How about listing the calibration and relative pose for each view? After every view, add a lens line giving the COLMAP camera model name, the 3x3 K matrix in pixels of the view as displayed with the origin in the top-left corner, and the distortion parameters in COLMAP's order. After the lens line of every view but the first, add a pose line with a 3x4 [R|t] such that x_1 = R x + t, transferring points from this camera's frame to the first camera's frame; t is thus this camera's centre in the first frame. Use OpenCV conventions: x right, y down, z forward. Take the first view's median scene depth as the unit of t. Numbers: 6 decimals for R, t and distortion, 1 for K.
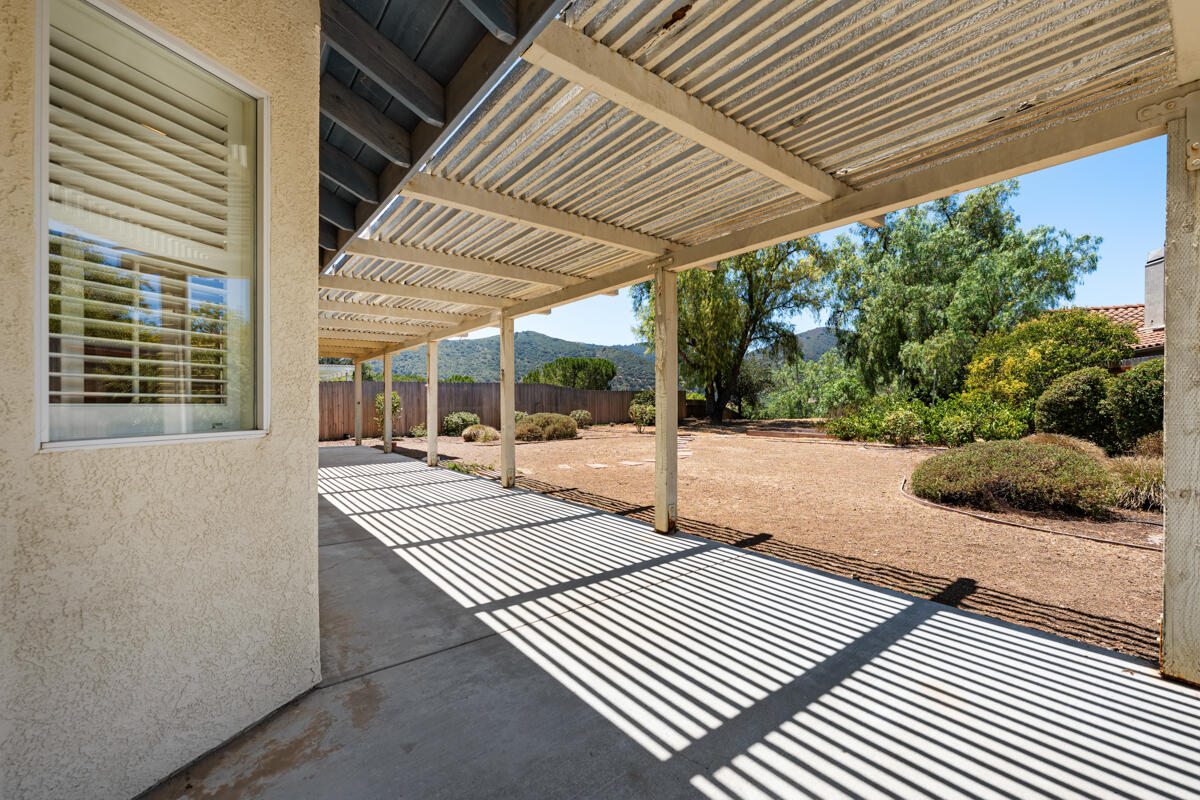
lens RADIAL K [[482.2, 0, 596.6], [0, 482.2, 394.8], [0, 0, 1]] dist [0.000289, -0.000038]
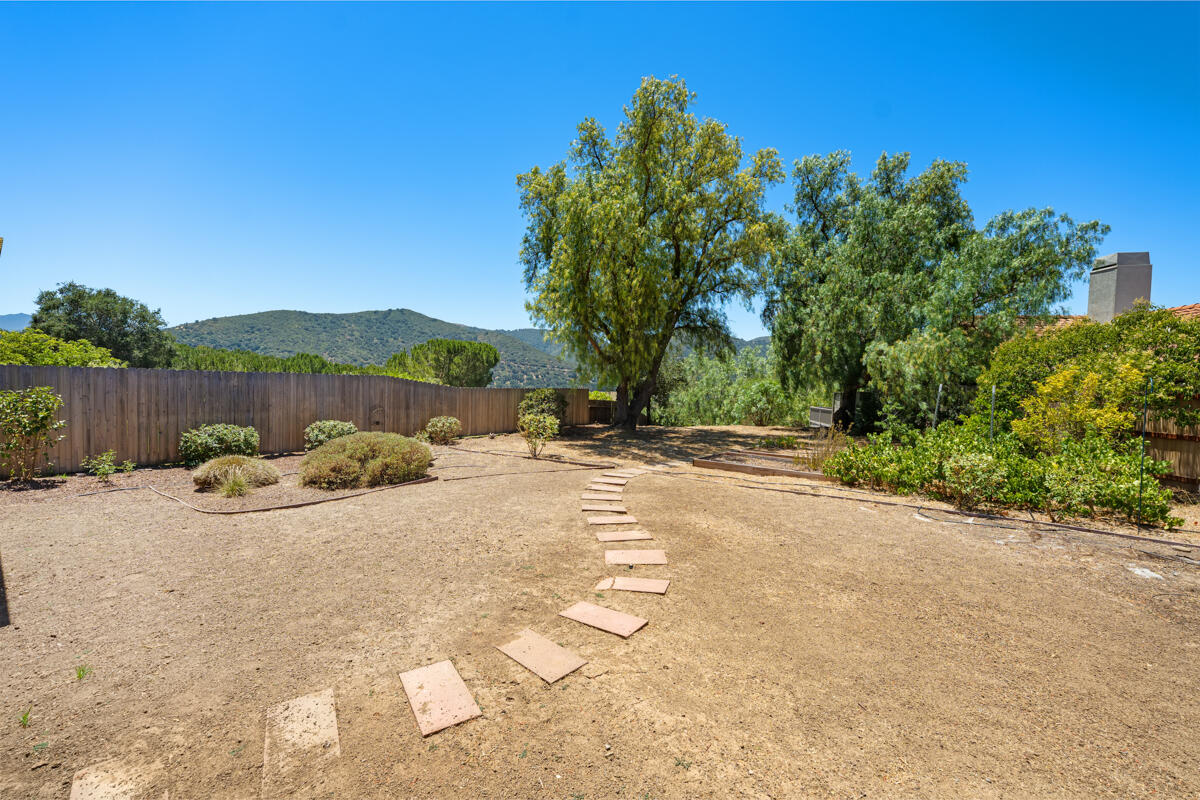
lens RADIAL K [[482.2, 0, 596.6], [0, 482.2, 394.8], [0, 0, 1]] dist [0.000289, -0.000038]
pose [[0.970146, 0.026513, 0.241066, 0.008799], [-0.033059, 0.999185, 0.023150, -0.021131], [-0.240256, -0.030428, 0.970233, 0.279076]]
